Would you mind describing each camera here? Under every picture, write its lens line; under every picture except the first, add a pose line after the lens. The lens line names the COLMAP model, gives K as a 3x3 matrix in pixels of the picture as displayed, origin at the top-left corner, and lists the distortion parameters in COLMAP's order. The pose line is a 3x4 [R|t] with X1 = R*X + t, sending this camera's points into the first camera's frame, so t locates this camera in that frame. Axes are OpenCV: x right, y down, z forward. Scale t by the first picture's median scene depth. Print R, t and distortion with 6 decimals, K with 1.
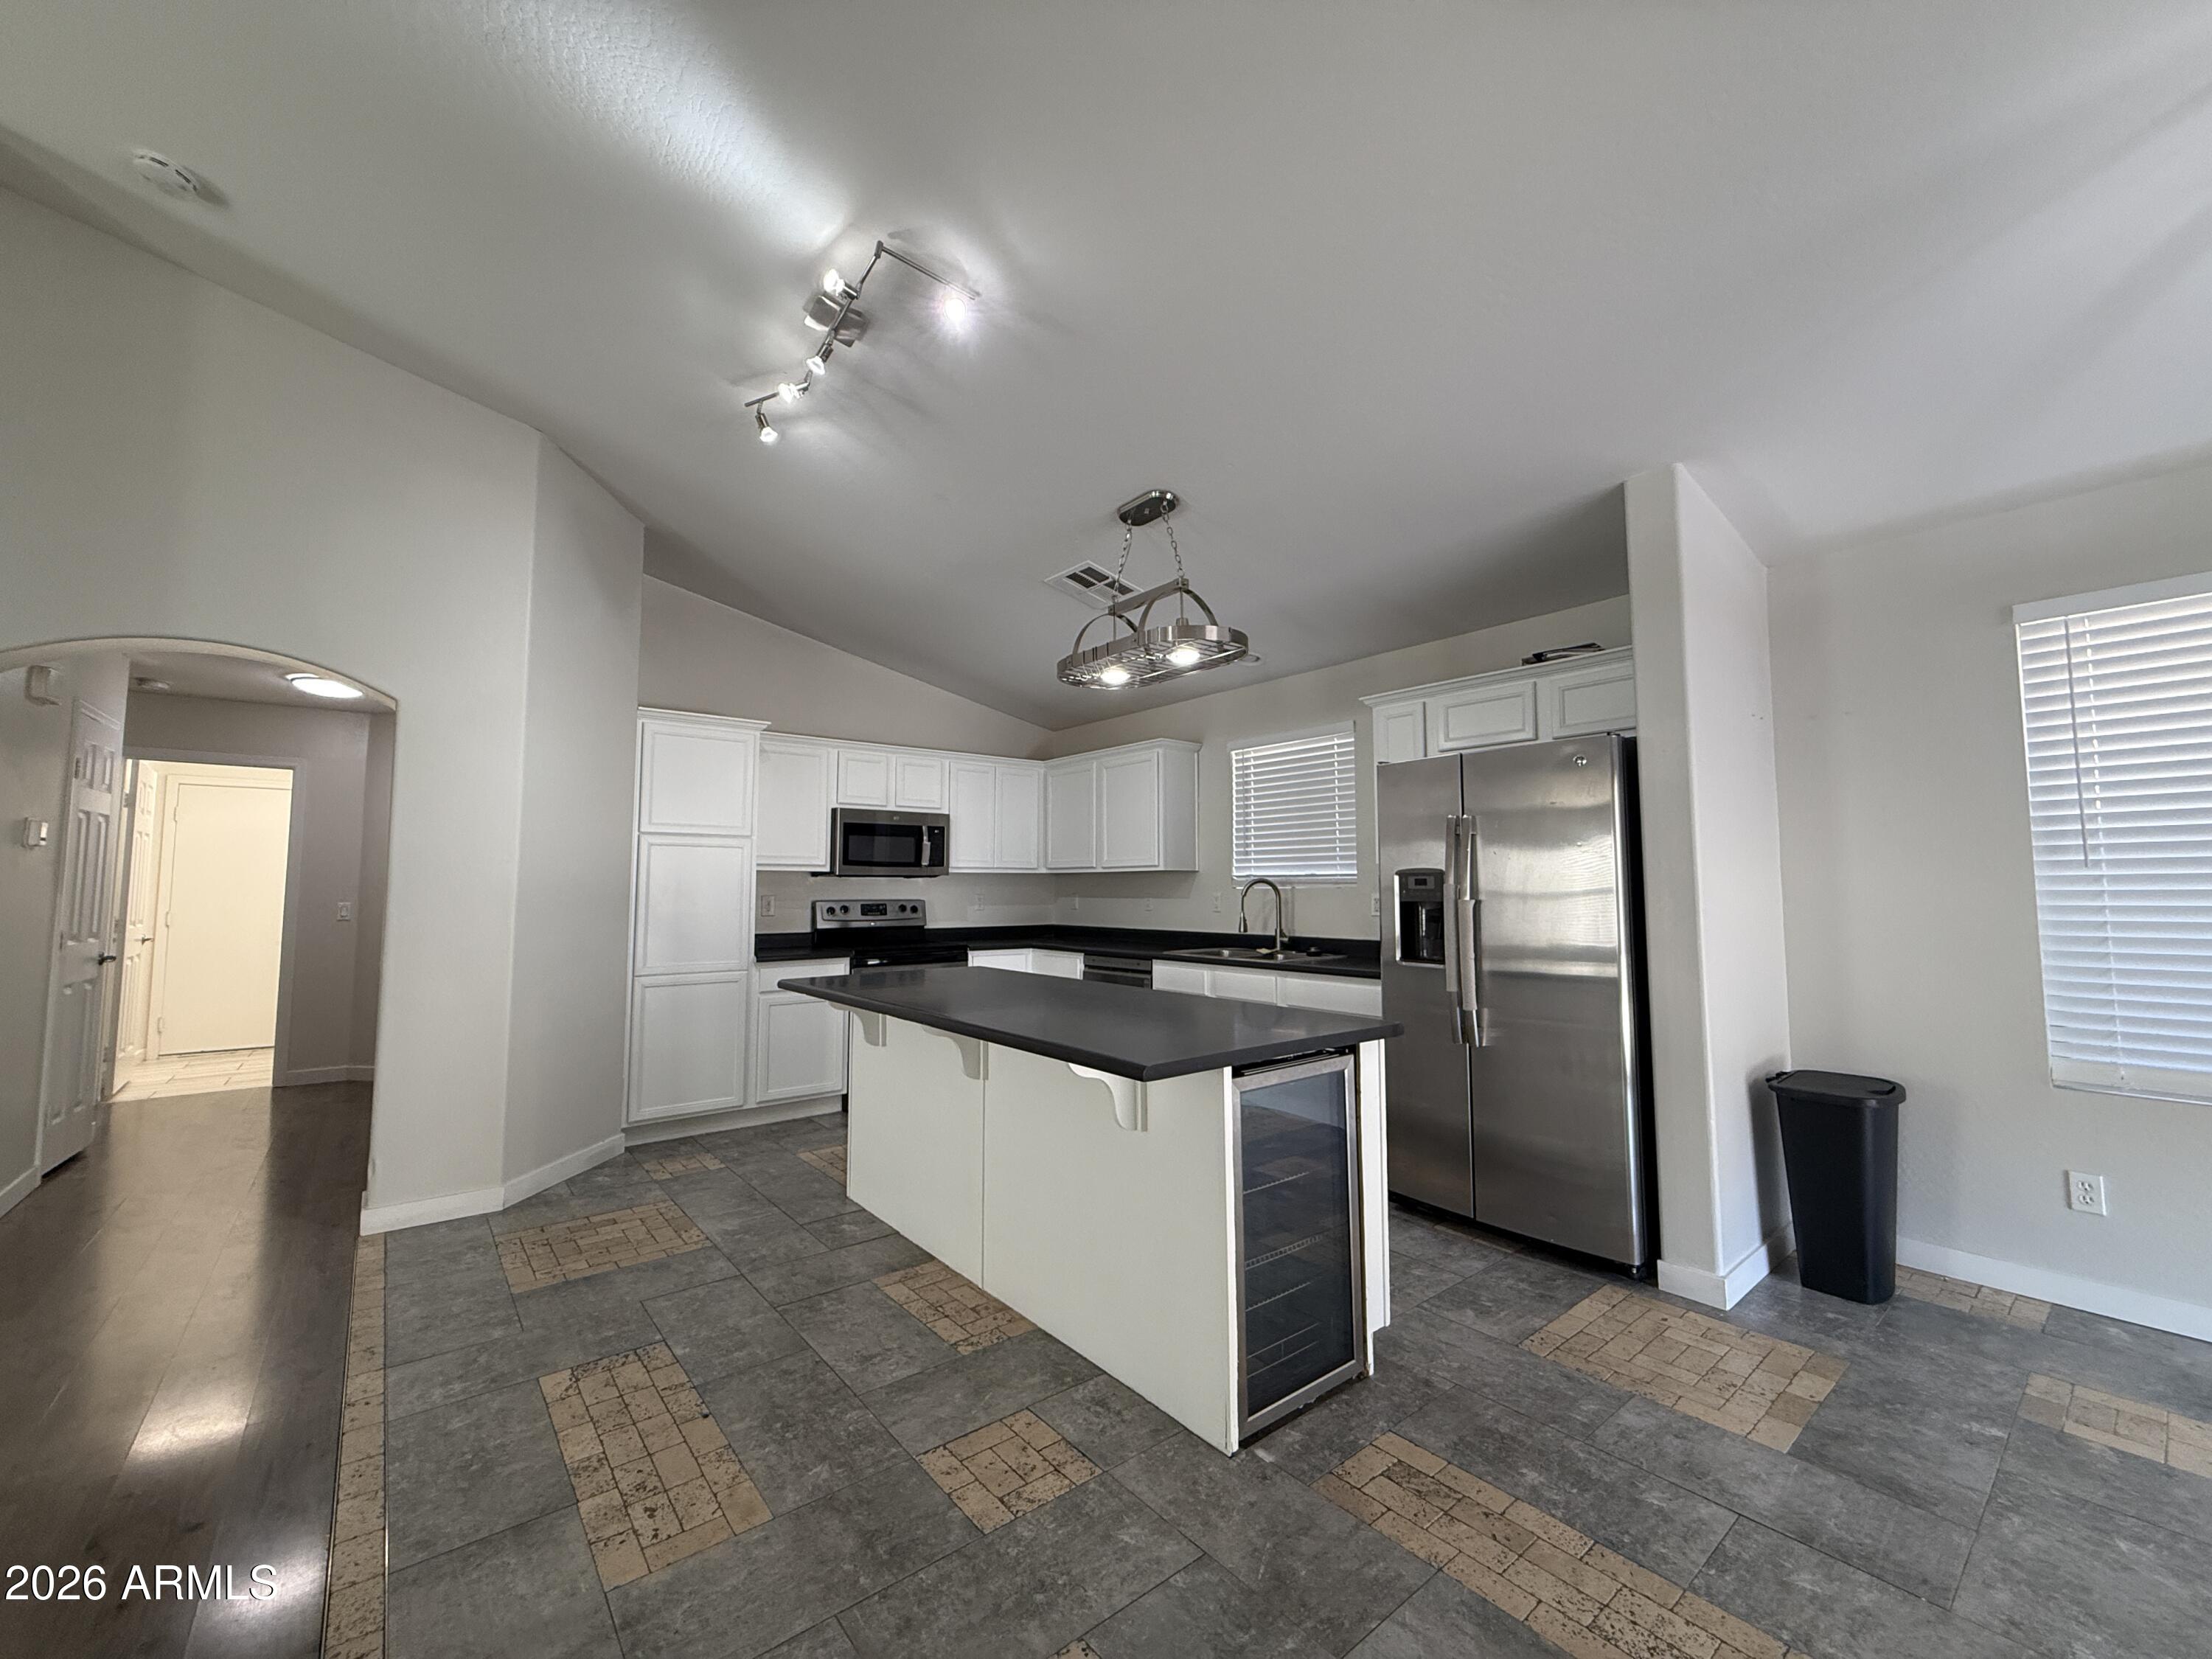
lens RADIAL K [[881.4, 0, 1100.7], [0, 881.4, 825.6], [0, 0, 1]] dist [-0.000108, 0.000709]
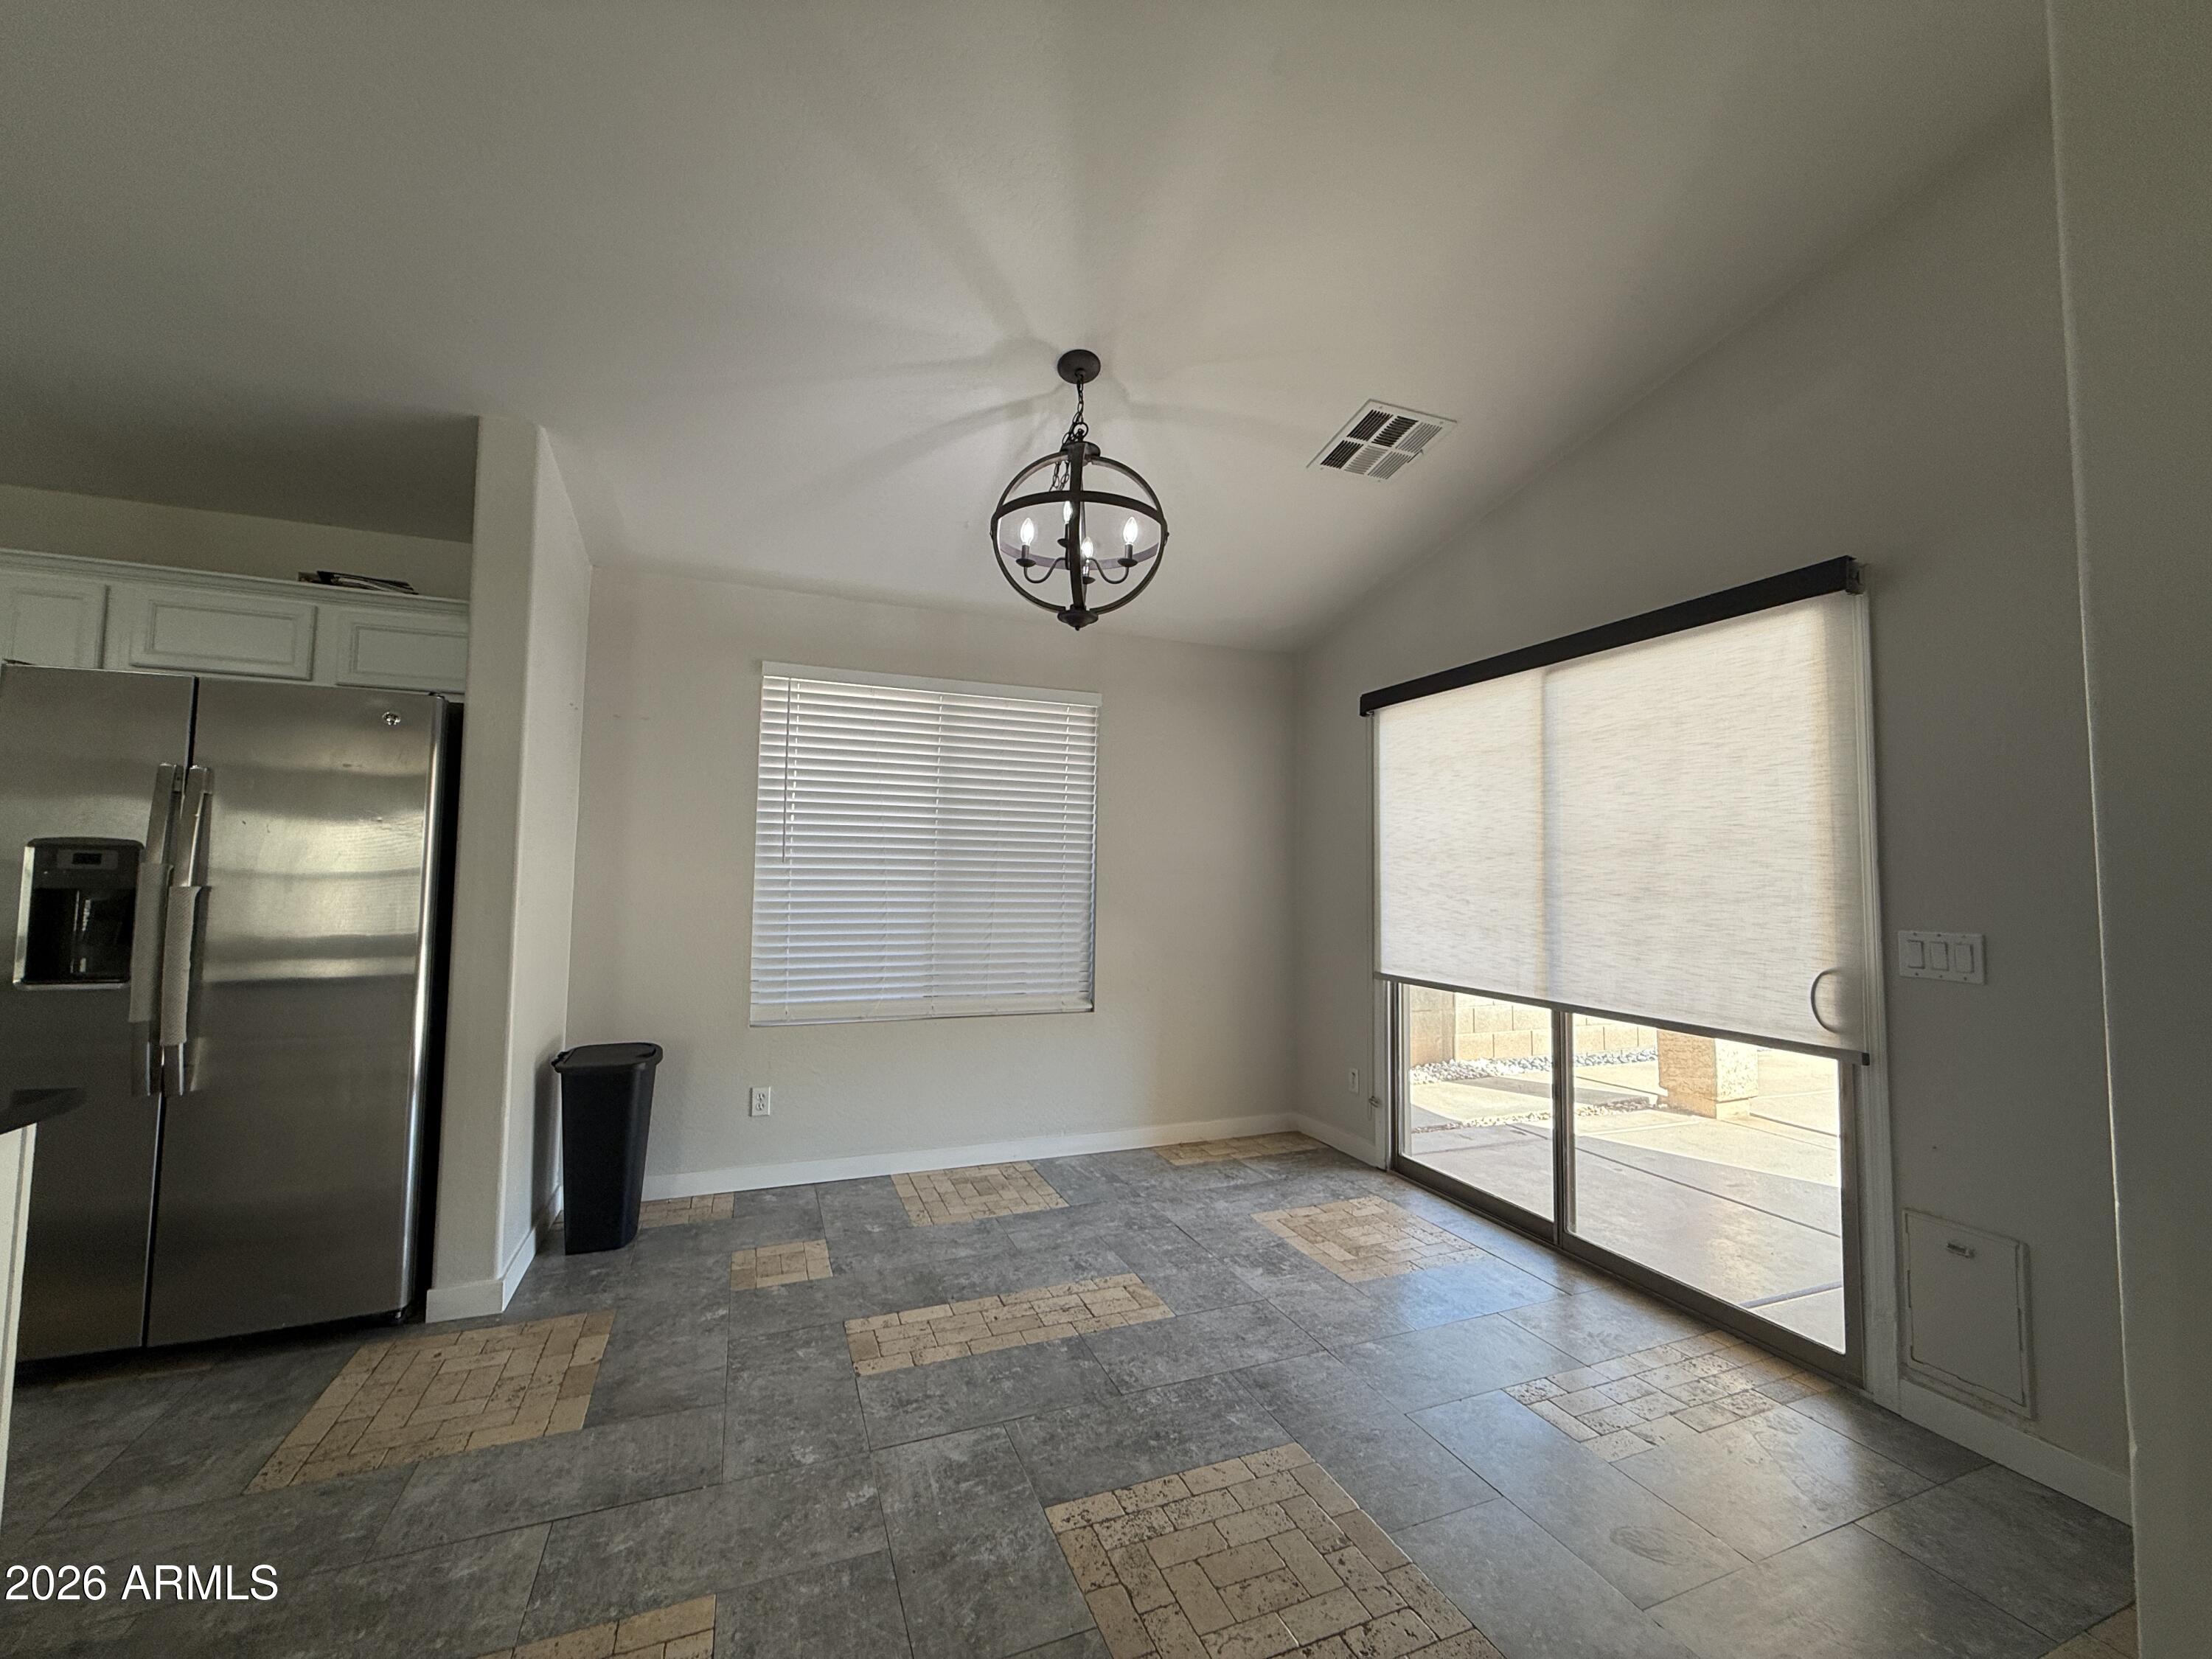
lens RADIAL K [[881.4, 0, 1101.1], [0, 881.4, 827.3], [0, 0, 1]] dist [-0.000108, 0.000709]
pose [[0.294604, 0.061423, 0.953643, -0.040472], [-0.085363, 0.995634, -0.037757, 0.001783], [-0.951799, -0.070282, 0.298561, 0.104142]]
